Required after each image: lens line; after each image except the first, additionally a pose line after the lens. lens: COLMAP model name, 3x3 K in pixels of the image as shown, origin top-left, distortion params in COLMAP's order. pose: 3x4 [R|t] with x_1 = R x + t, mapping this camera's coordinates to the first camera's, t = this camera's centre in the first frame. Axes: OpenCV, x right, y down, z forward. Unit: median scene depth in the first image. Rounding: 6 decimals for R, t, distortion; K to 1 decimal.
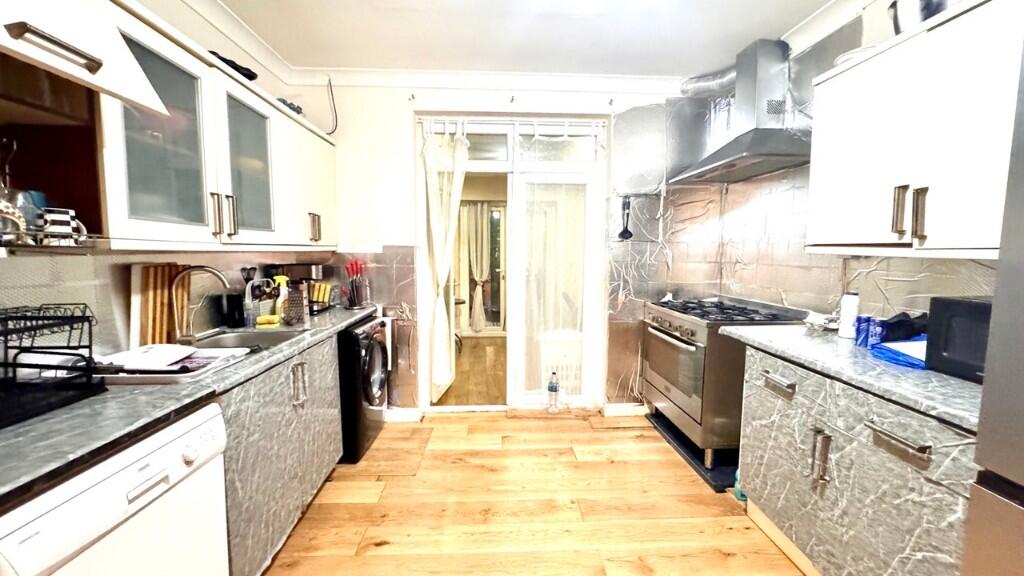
lens RADIAL K [[404.4, 0, 512.0], [0, 404.4, 288.0], [0, 0, 1]] dist [-0.000804, 0.000046]
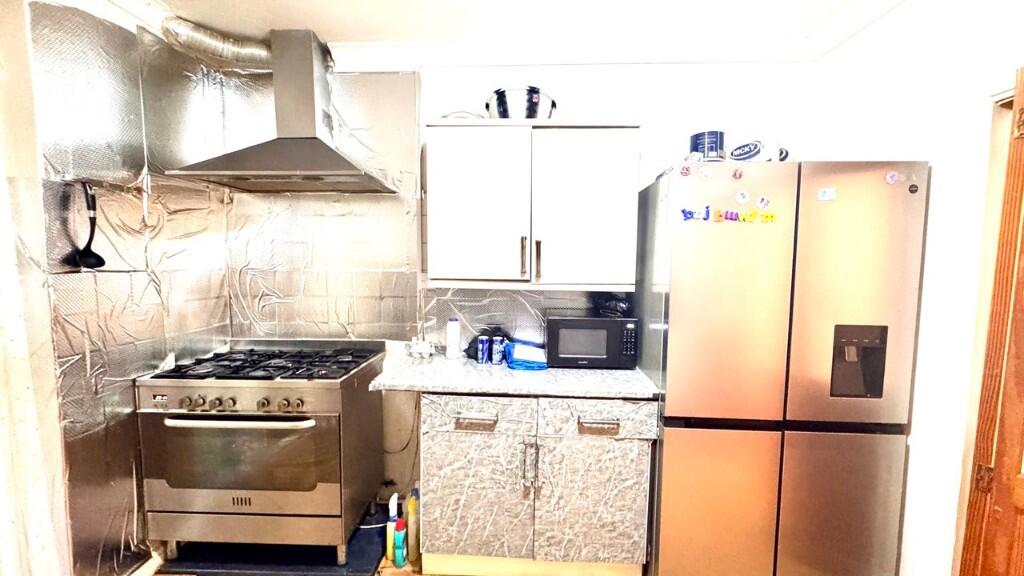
lens RADIAL K [[404.4, 0, 512.0], [0, 404.4, 288.0], [0, 0, 1]] dist [-0.000804, 0.000046]
pose [[0.091509, -0.074199, 0.993036, -0.300842], [0.089555, 0.993792, 0.066003, -0.145064], [-0.991769, 0.082891, 0.097586, 0.754216]]
